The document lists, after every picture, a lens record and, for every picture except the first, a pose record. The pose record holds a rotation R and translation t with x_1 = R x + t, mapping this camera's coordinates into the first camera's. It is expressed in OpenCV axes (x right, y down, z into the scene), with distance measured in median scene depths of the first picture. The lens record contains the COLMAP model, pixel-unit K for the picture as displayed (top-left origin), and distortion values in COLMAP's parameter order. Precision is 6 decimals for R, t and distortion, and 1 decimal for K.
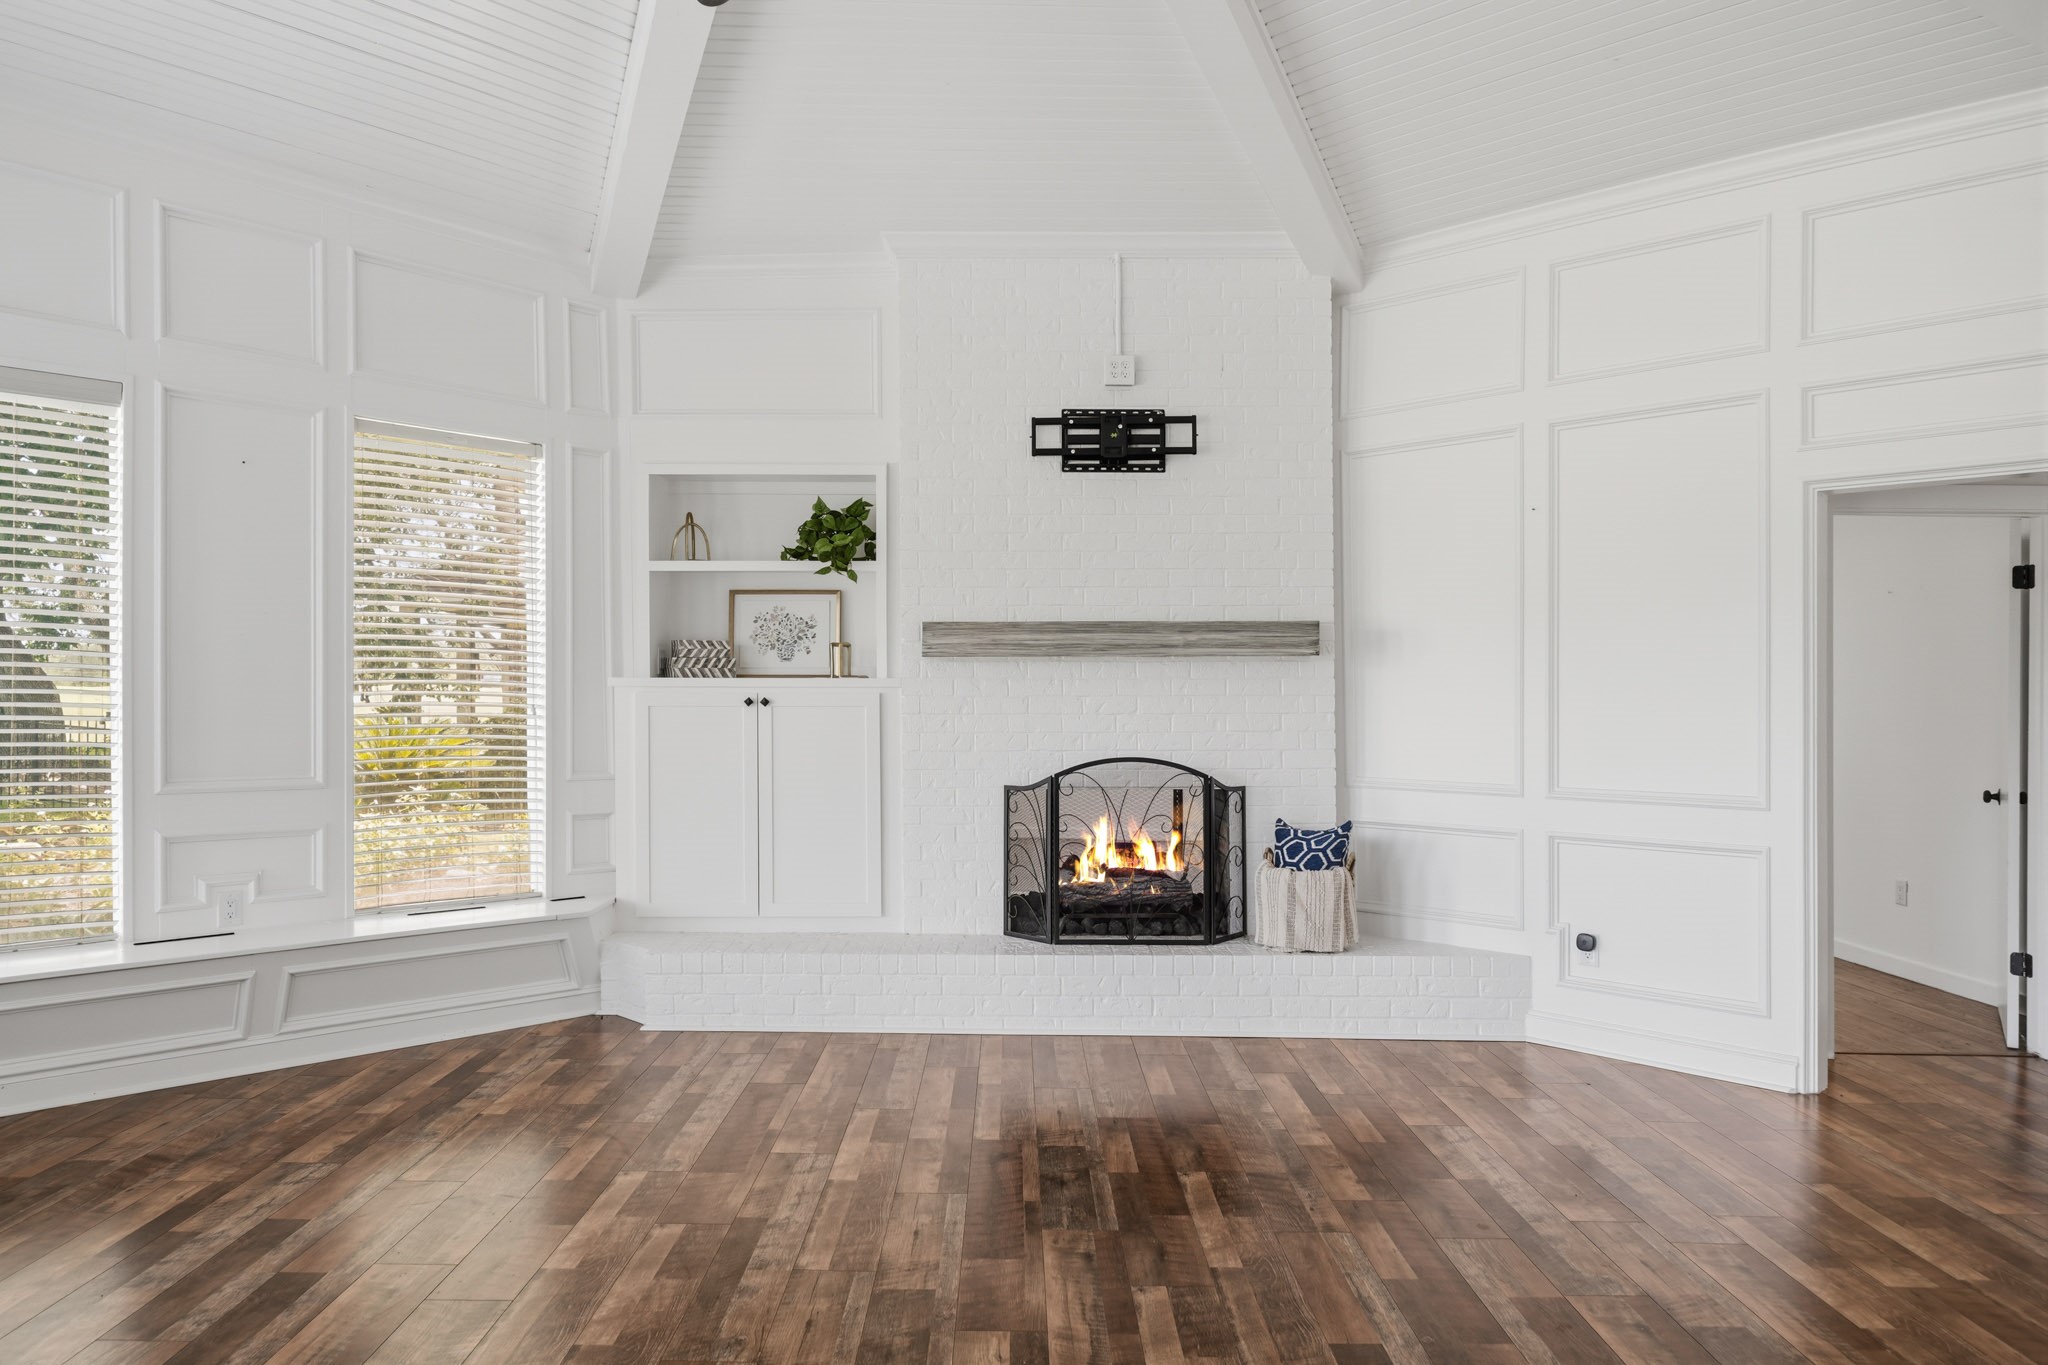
lens RADIAL K [[1360.9, 0, 992.2], [0, 1360.9, 685.2], [0, 0, 1]] dist [-0.003188, 0.001549]
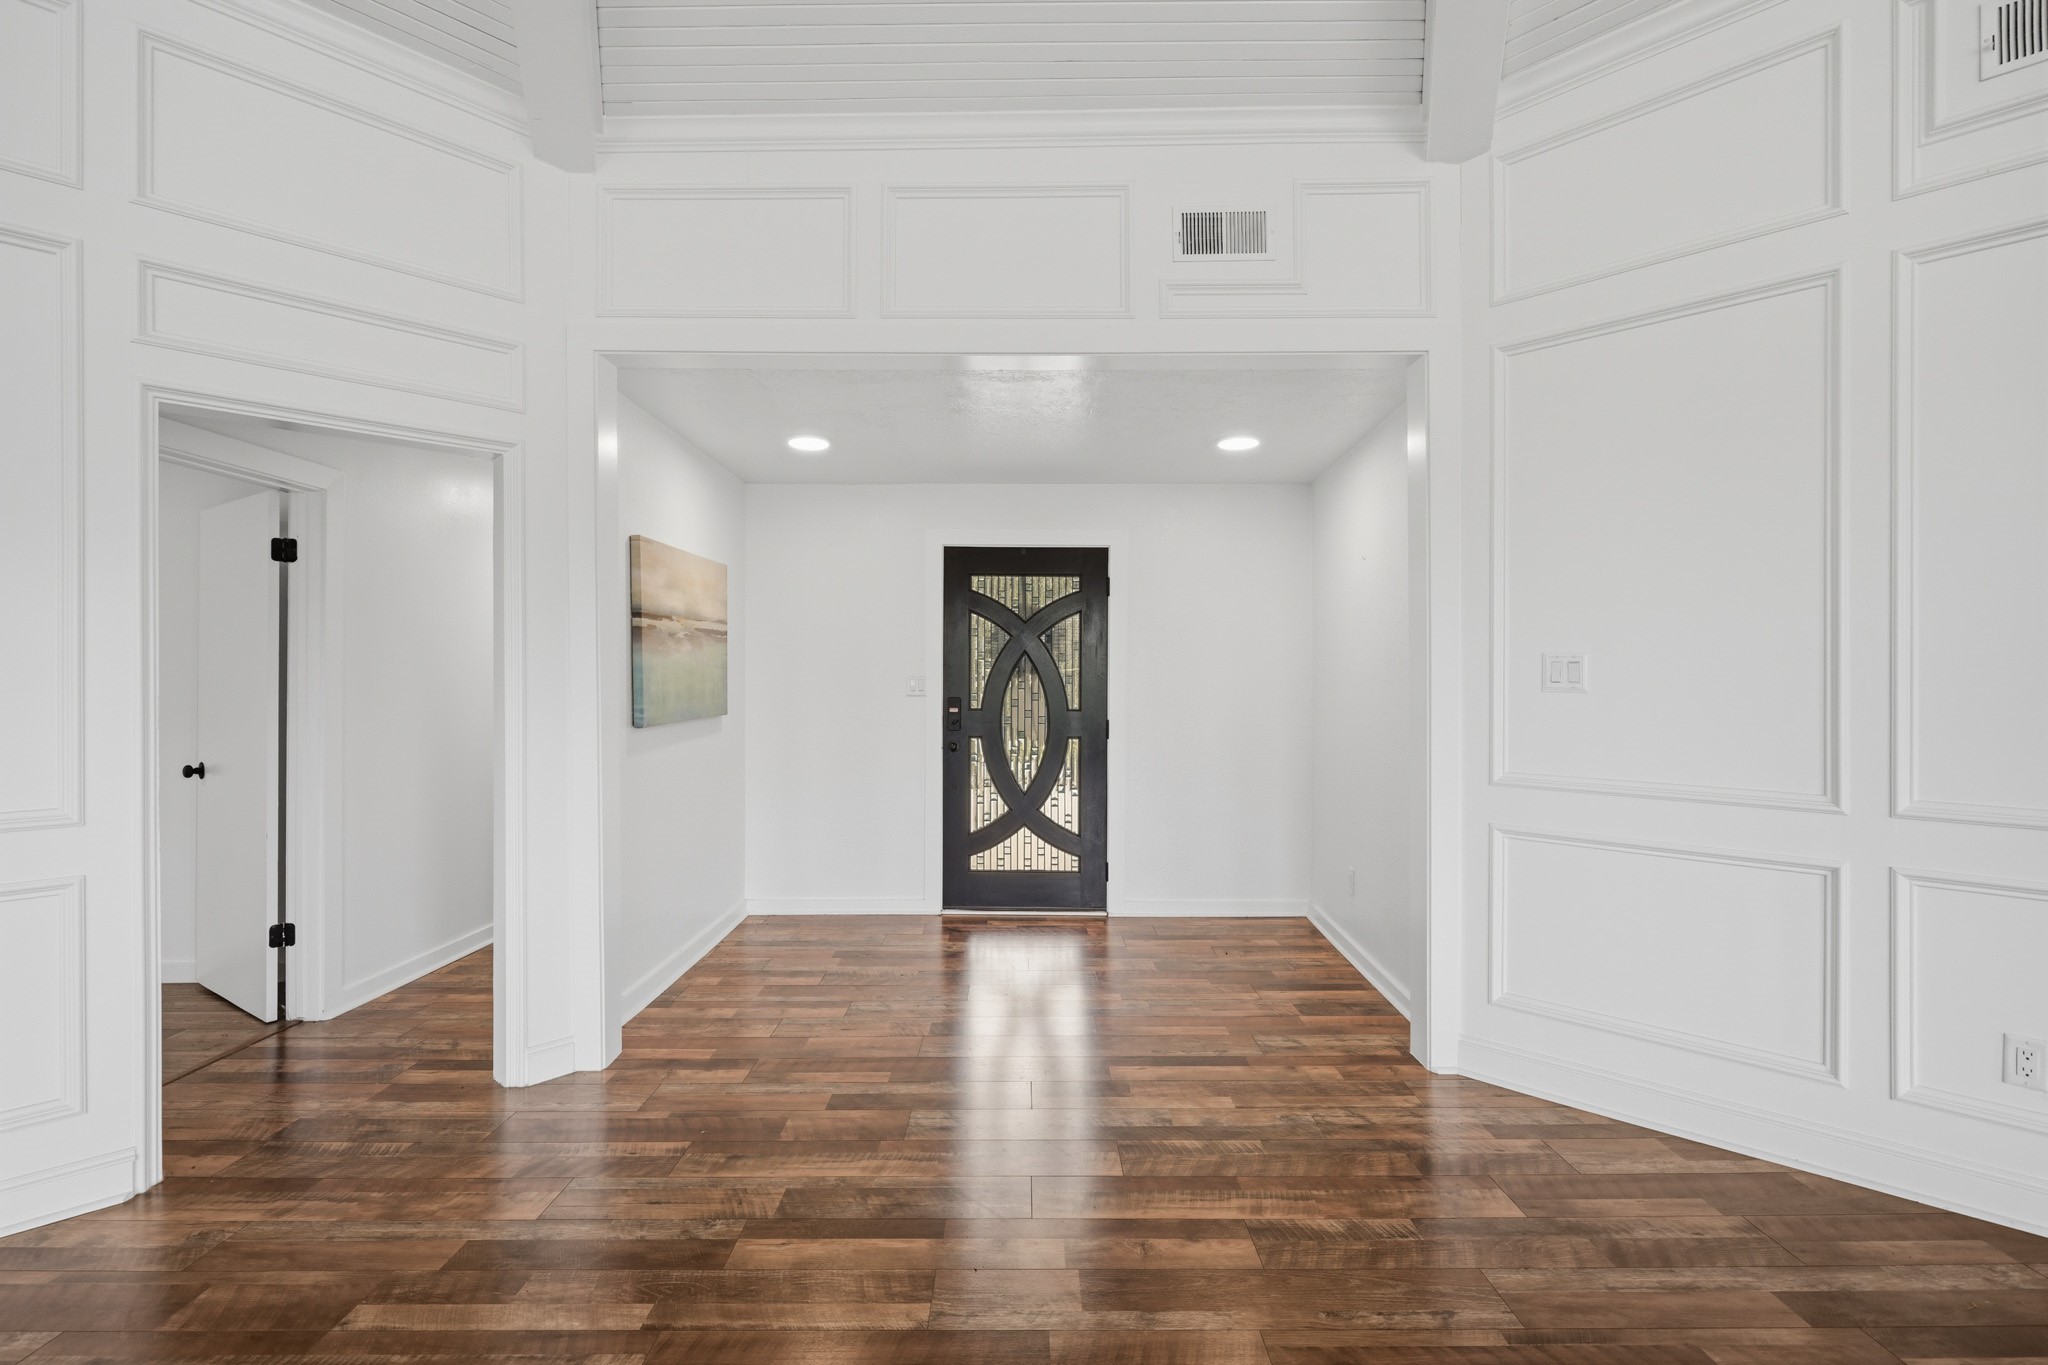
lens RADIAL K [[923.5, 0, 1042.0], [0, 923.5, 670.6], [0, 0, 1]] dist [0.007635, 0.000167]
pose [[-0.009413, 0.001162, 0.999955, 0.063990], [-0.006720, 0.999977, -0.001225, 0.006803], [-0.999933, -0.006731, -0.009405, 0.439952]]
